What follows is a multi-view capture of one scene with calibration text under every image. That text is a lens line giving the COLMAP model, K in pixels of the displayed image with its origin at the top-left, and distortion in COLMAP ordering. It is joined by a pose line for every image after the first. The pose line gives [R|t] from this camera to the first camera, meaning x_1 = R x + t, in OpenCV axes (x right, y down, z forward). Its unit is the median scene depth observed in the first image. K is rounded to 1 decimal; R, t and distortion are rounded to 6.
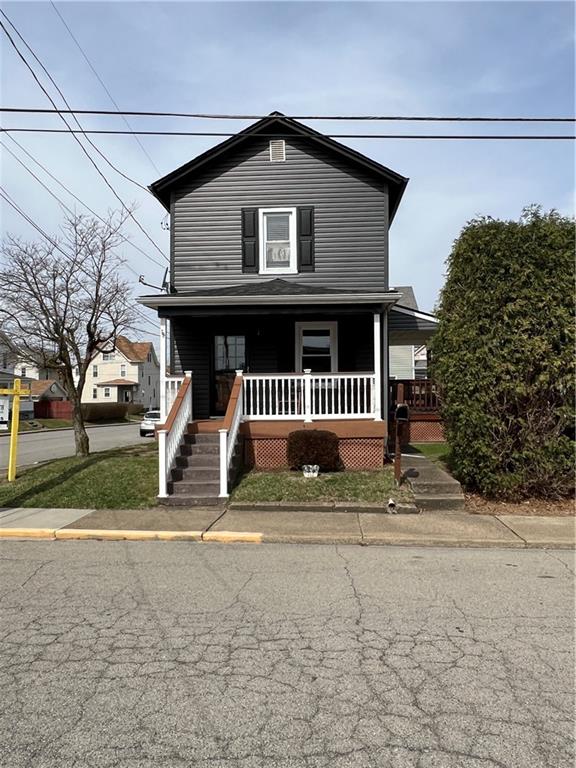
lens RADIAL K [[565.6, 0, 288.1], [0, 565.6, 384.9], [0, 0, 1]] dist [-0.003860, -0.005116]
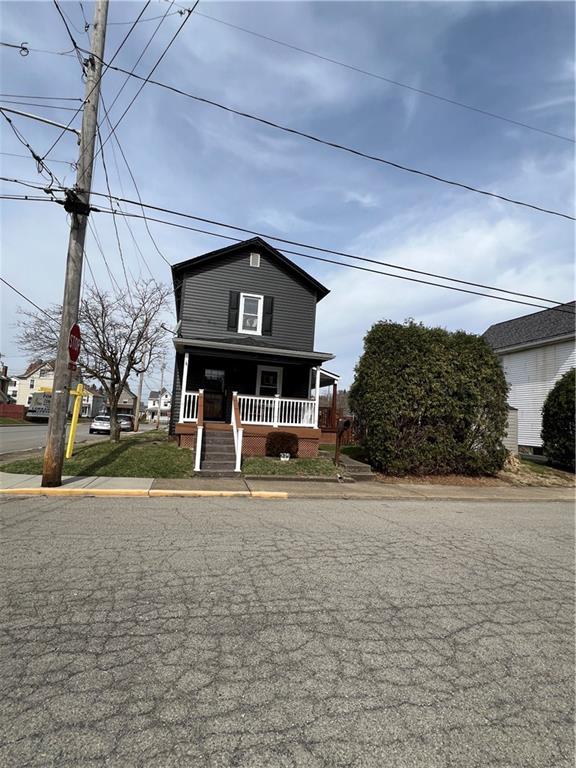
lens RADIAL K [[360.7, 0, 288.2], [0, 360.7, 385.4], [0, 0, 1]] dist [-0.002266, -0.000215]
pose [[0.947868, 0.092074, 0.305072, -0.284952], [-0.071520, 0.994392, -0.077904, 0.027530], [-0.310534, 0.052024, 0.949138, -0.000321]]
